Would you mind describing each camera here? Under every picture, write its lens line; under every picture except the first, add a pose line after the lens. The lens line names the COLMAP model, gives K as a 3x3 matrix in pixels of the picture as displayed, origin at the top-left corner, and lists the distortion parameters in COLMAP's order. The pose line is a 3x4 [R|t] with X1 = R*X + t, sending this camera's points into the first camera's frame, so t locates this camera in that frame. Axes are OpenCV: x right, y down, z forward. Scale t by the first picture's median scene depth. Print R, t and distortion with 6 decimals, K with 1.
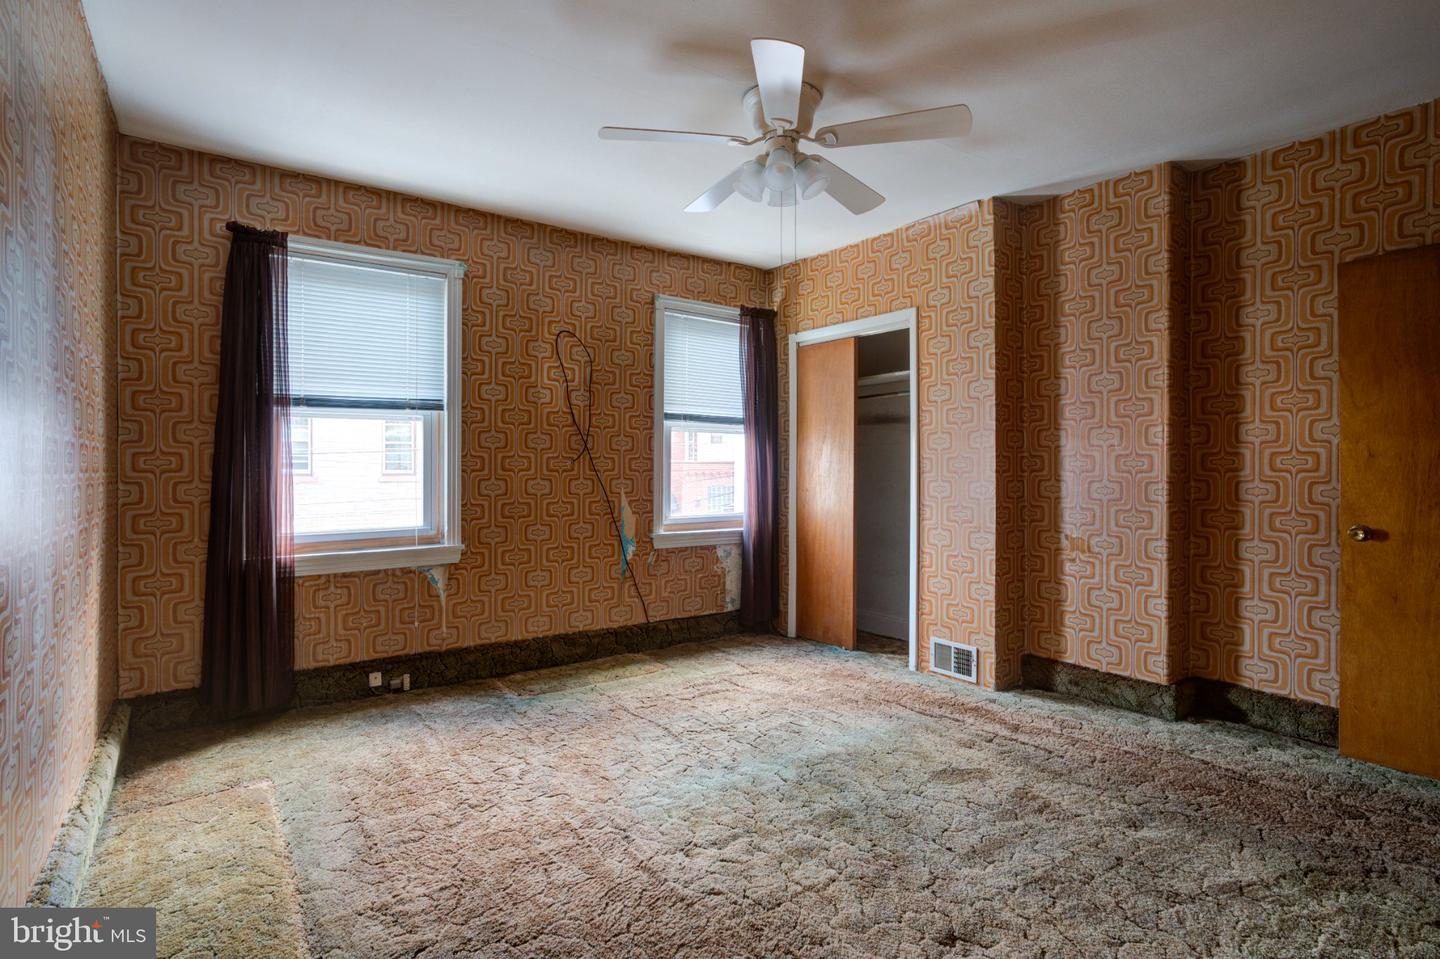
lens RADIAL K [[737.0, 0, 724.6], [0, 737.0, 467.7], [0, 0, 1]] dist [-0.004200, 0.003030]
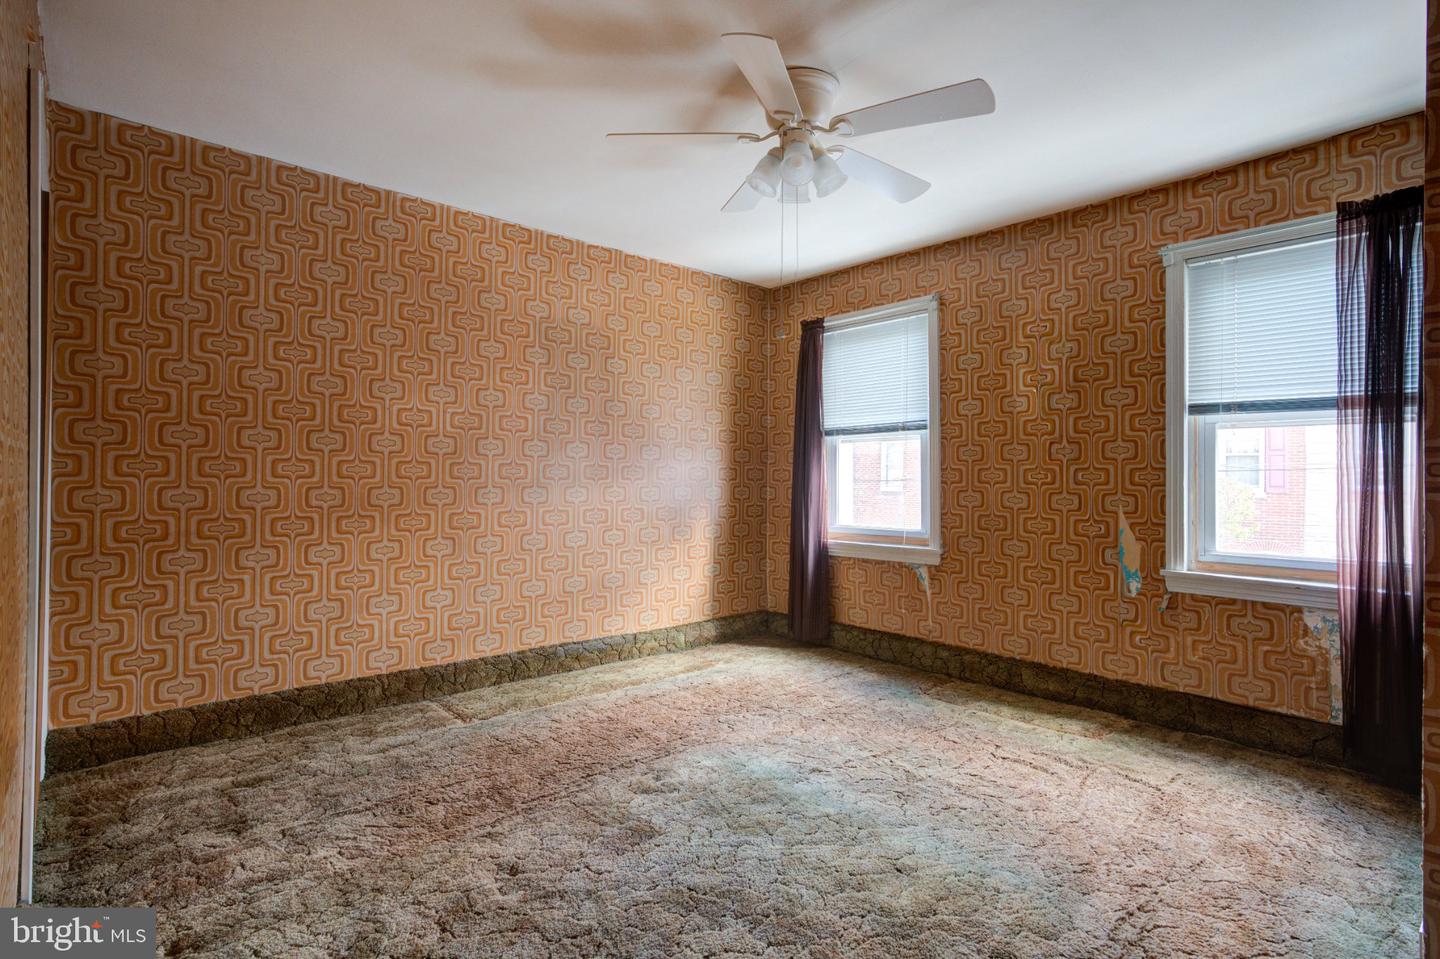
lens RADIAL K [[737.0, 0, 724.3], [0, 737.0, 480.4], [0, 0, 1]] dist [-0.004200, 0.003030]
pose [[0.077360, -0.001079, -0.997003, 0.686066], [-0.010420, 0.999944, -0.001890, 0.006269], [0.996949, 0.010535, 0.077344, 0.565916]]
